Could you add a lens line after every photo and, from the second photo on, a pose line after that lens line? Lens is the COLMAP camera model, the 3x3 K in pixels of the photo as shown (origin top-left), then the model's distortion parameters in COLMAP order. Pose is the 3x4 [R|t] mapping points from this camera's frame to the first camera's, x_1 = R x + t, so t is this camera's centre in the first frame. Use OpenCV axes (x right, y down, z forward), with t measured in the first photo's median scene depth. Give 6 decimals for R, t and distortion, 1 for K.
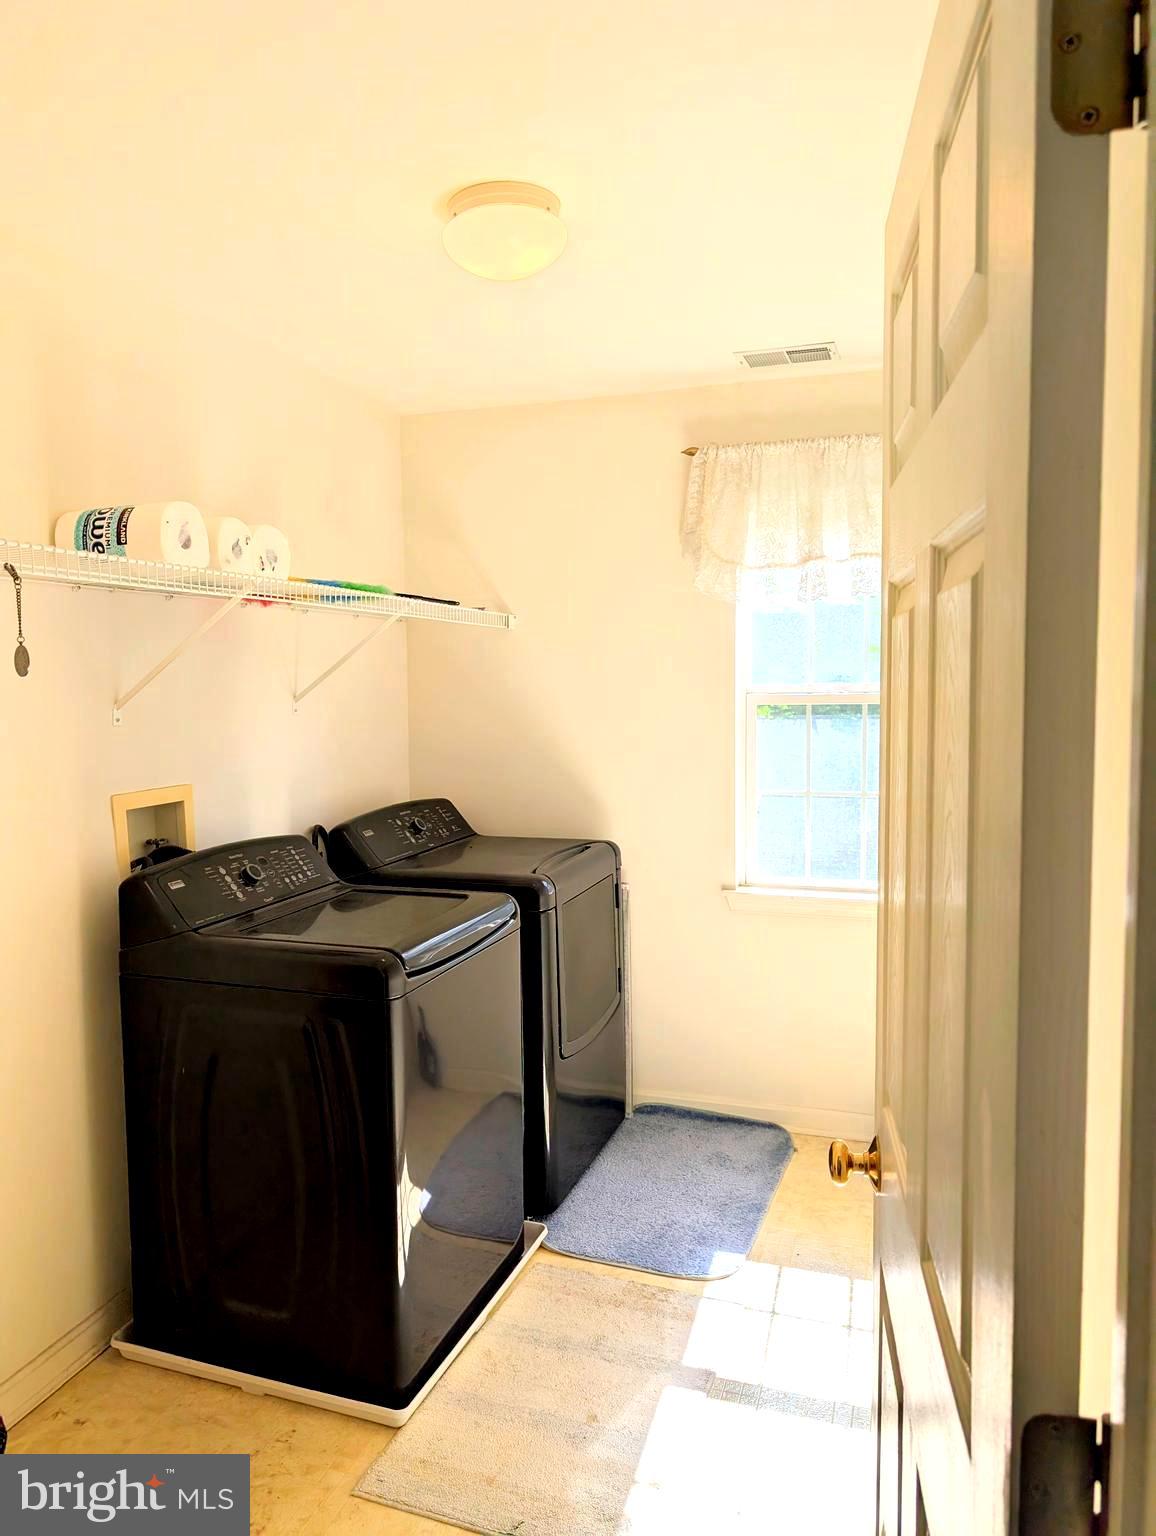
lens RADIAL K [[1105.4, 0, 552.2], [0, 1105.4, 762.7], [0, 0, 1]] dist [0.041566, -0.035795]
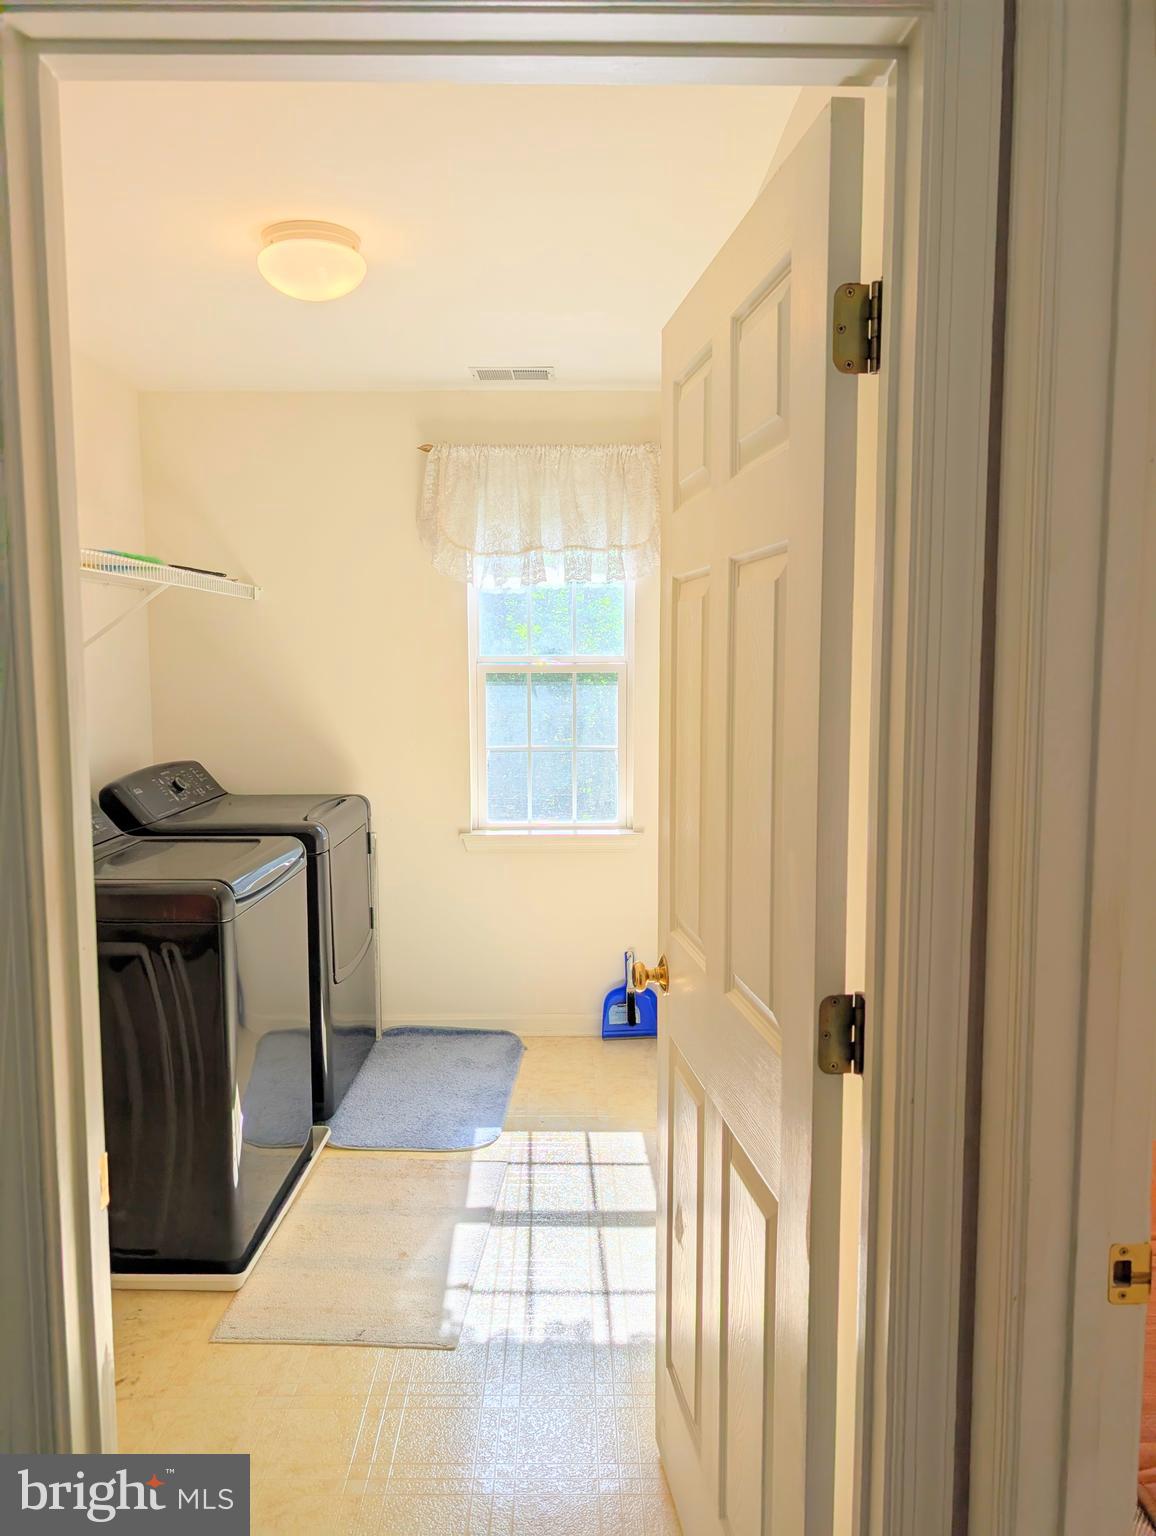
lens RADIAL K [[1105.4, 0, 577.8], [0, 1105.4, 765.4], [0, 0, 1]] dist [0.041566, -0.035795]
pose [[0.944233, -0.023013, 0.328473, -0.119198], [0.015552, 0.999558, 0.025323, 0.018968], [-0.328910, -0.018803, 0.944174, -0.138260]]
